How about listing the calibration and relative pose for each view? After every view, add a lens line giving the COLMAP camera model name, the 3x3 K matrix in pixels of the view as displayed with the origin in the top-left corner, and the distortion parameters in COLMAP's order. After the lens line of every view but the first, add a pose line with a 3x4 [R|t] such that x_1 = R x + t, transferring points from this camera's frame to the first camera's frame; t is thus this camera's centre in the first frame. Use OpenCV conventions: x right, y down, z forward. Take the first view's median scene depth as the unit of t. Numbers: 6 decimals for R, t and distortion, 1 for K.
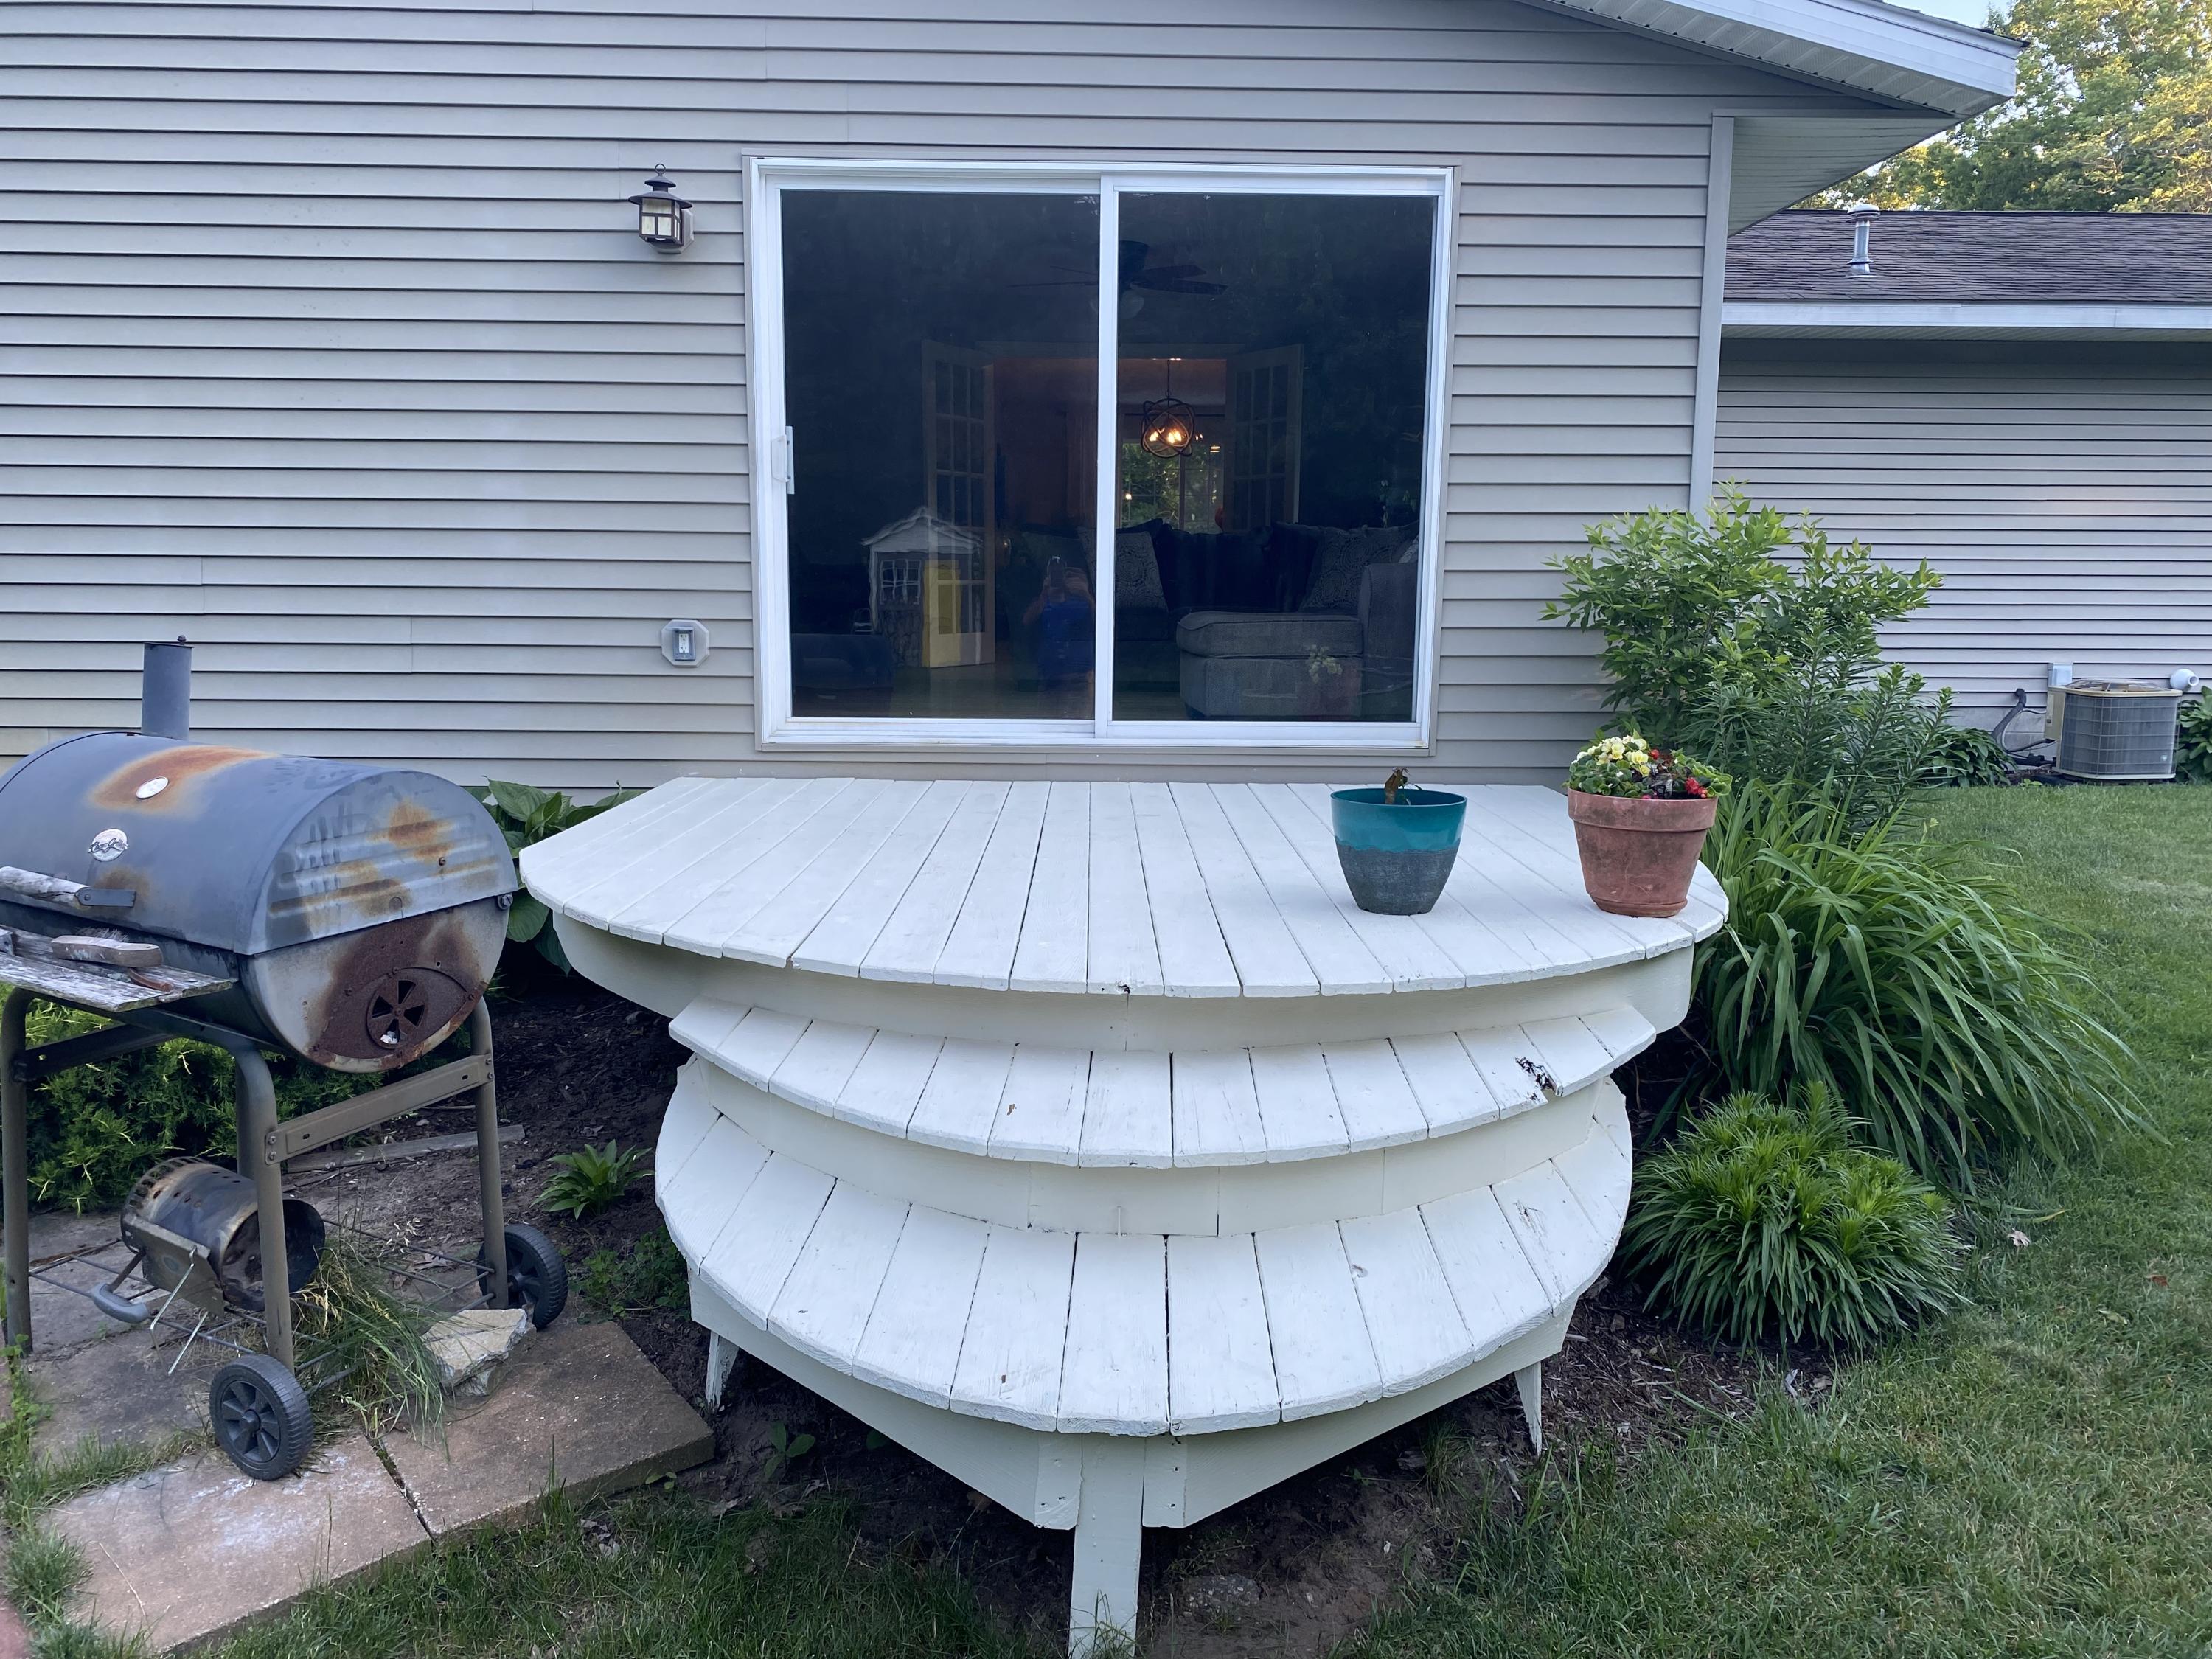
lens RADIAL K [[1654.3, 0, 1098.7], [0, 1654.3, 764.9], [0, 0, 1]] dist [0.003371, -0.002184]
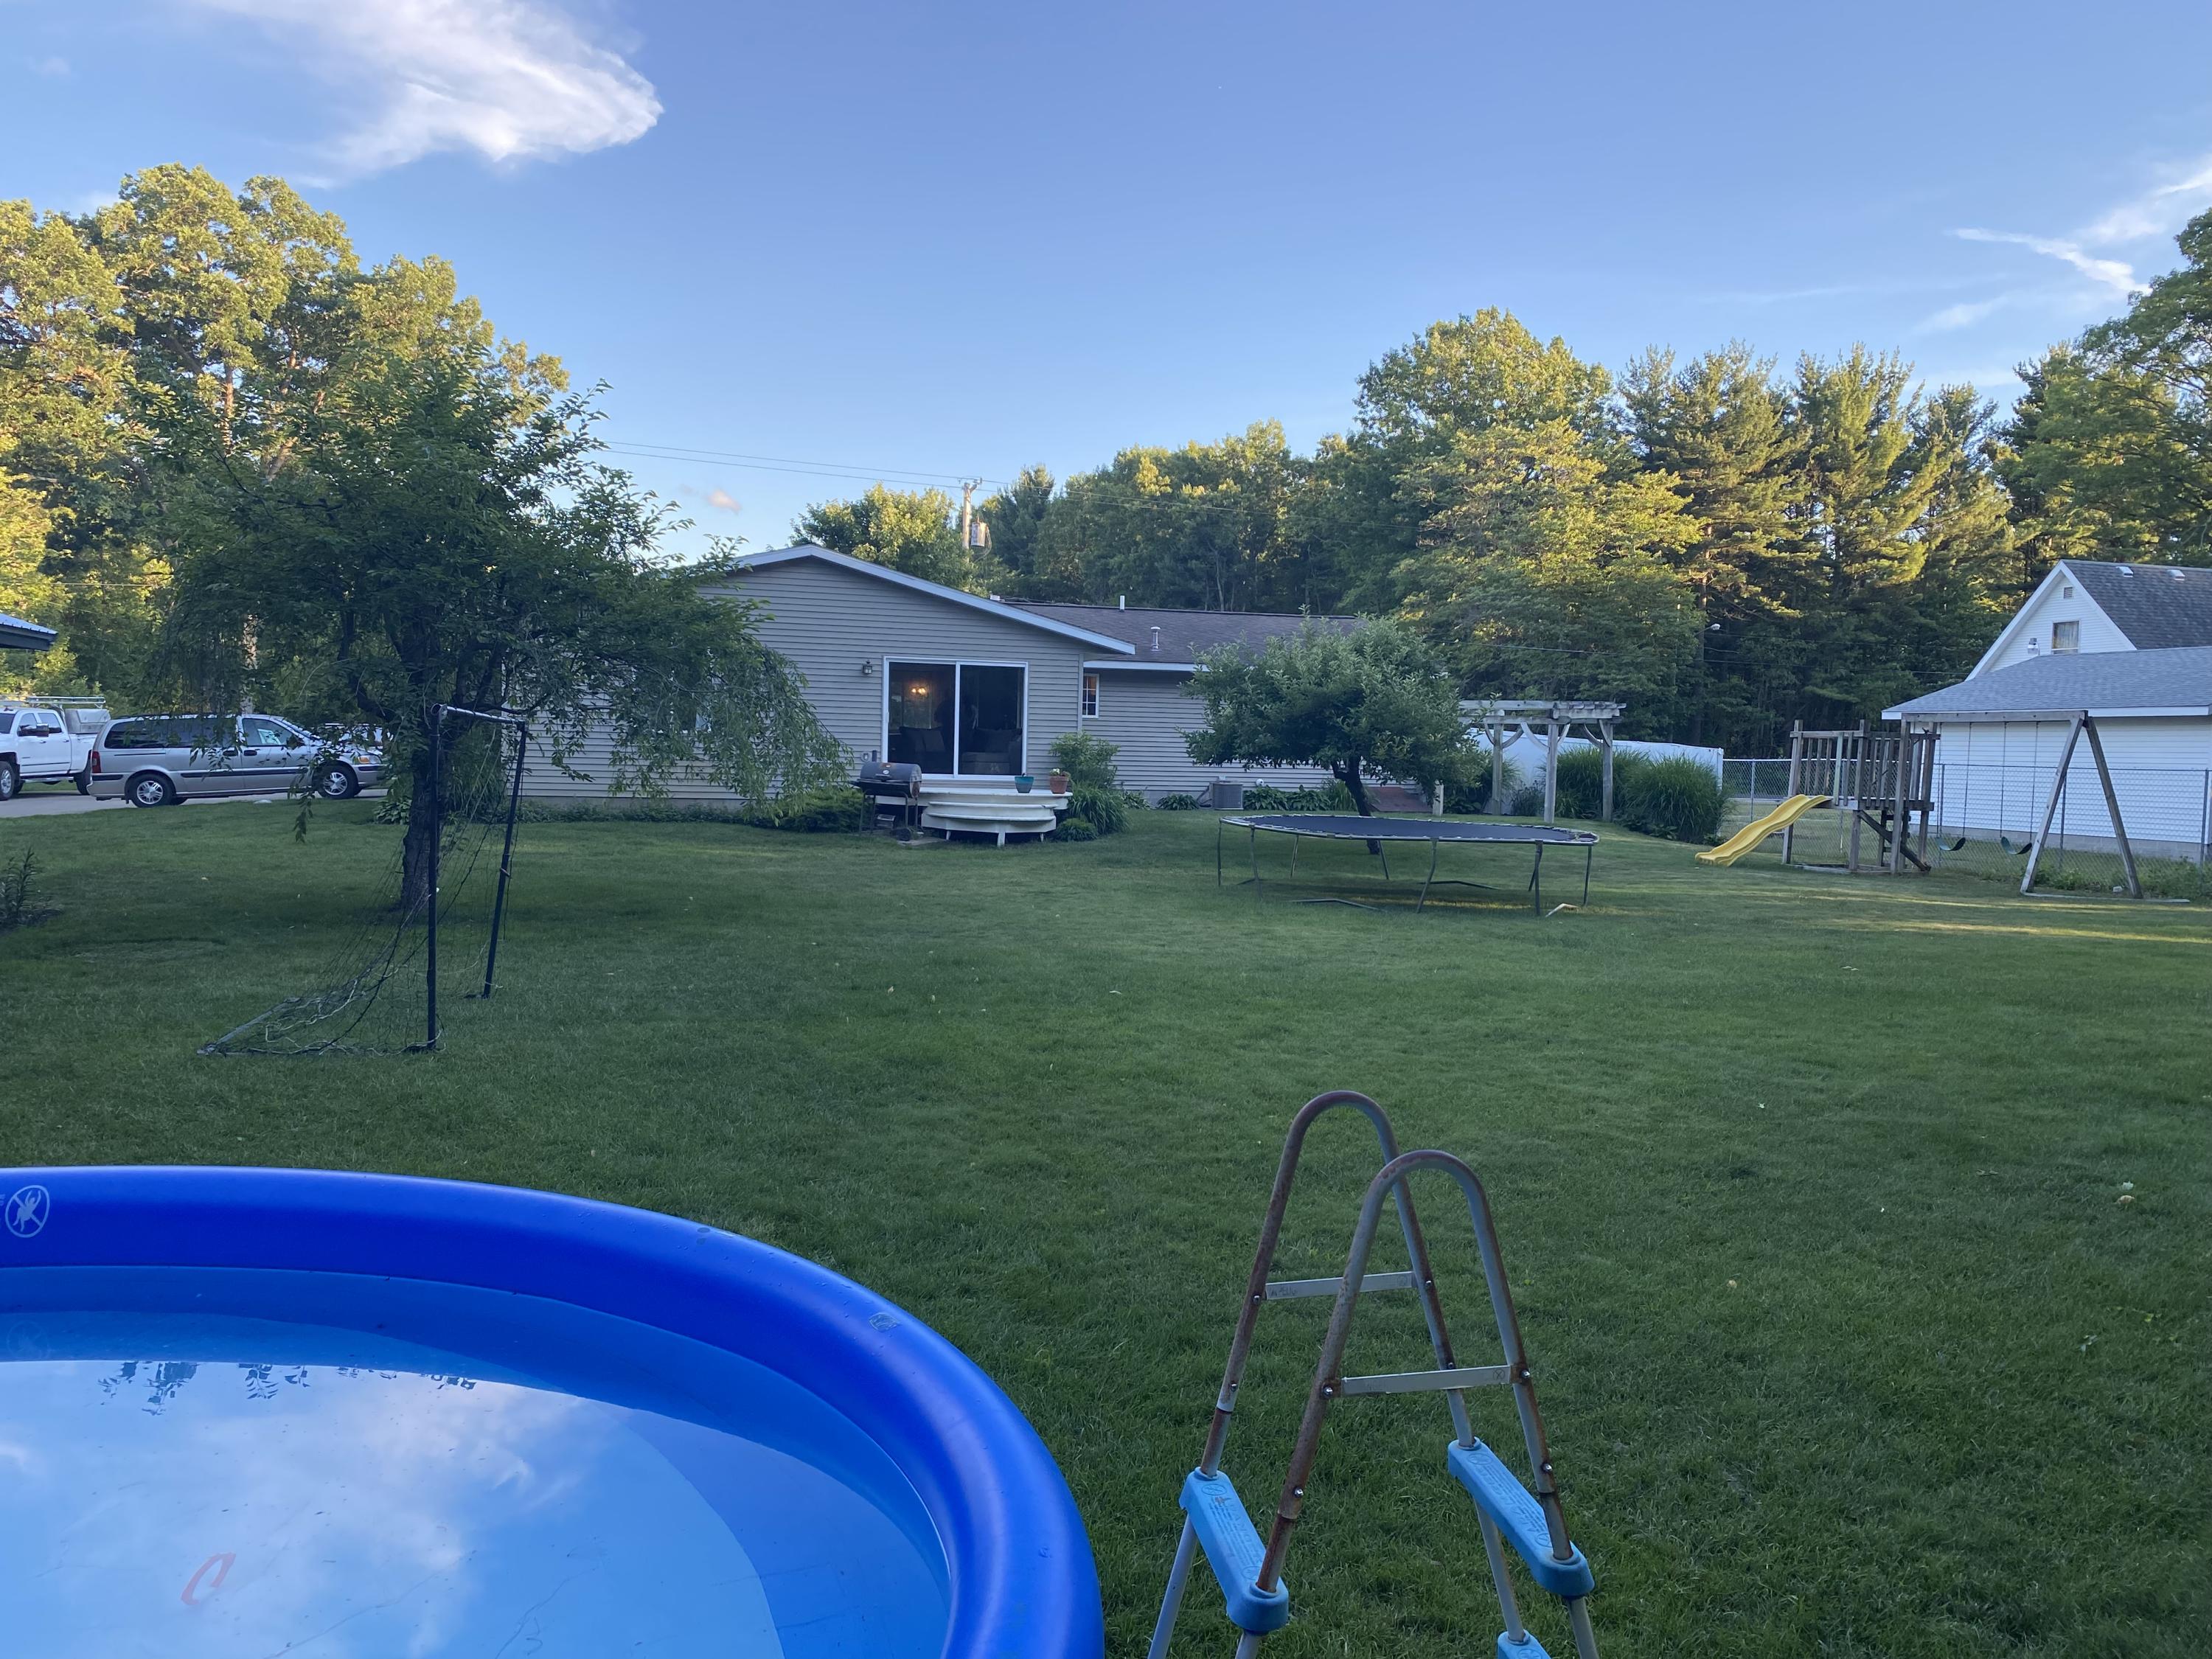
lens RADIAL K [[1595.0, 0, 1112.0], [0, 1595.0, 900.4], [0, 0, 1]] dist [0.044323, -0.098351]
pose [[0.962273, -0.010807, 0.271872, -0.817068], [0.015369, 0.999775, -0.014653, 0.410862], [-0.271653, 0.018279, 0.962222, -3.509730]]
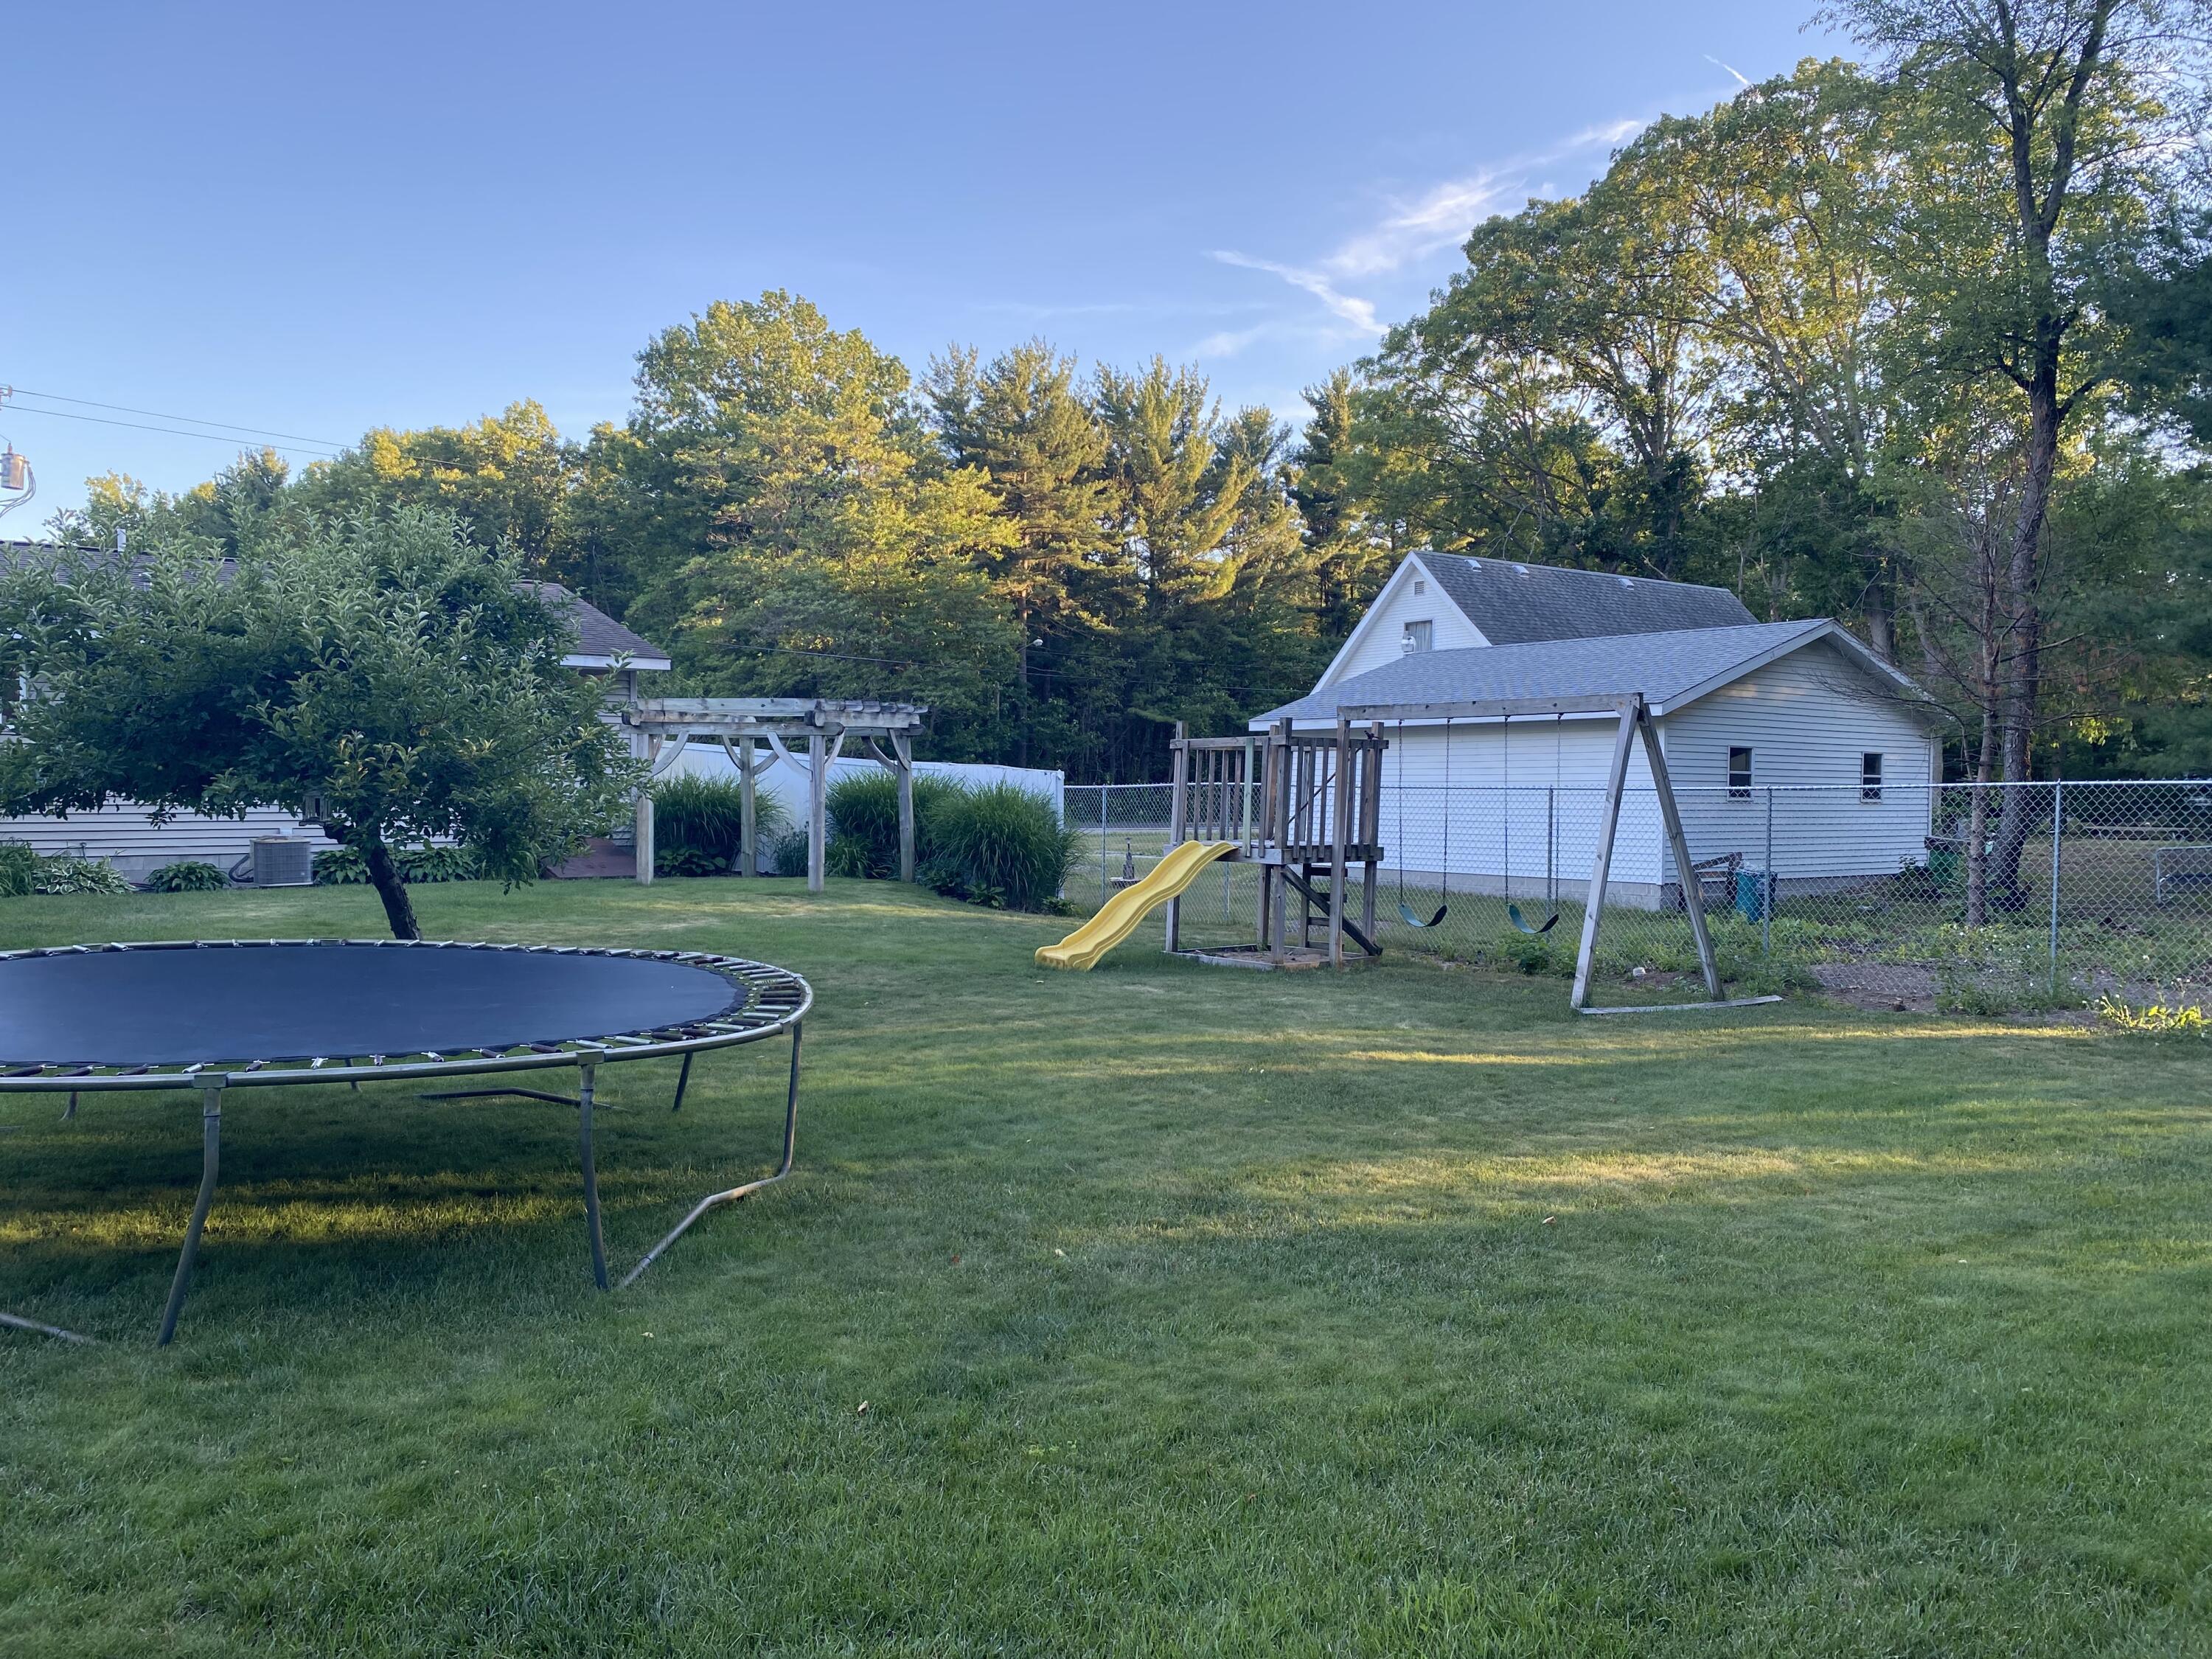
lens RADIAL K [[1631.9, 0, 1100.6], [0, 1631.9, 857.6], [0, 0, 1]] dist [-0.054942, 0.002373]
pose [[0.783755, -0.030296, 0.620331, 0.368251], [0.072437, 0.996452, -0.042855, 0.219979], [-0.616831, 0.078522, 0.783169, -1.856848]]
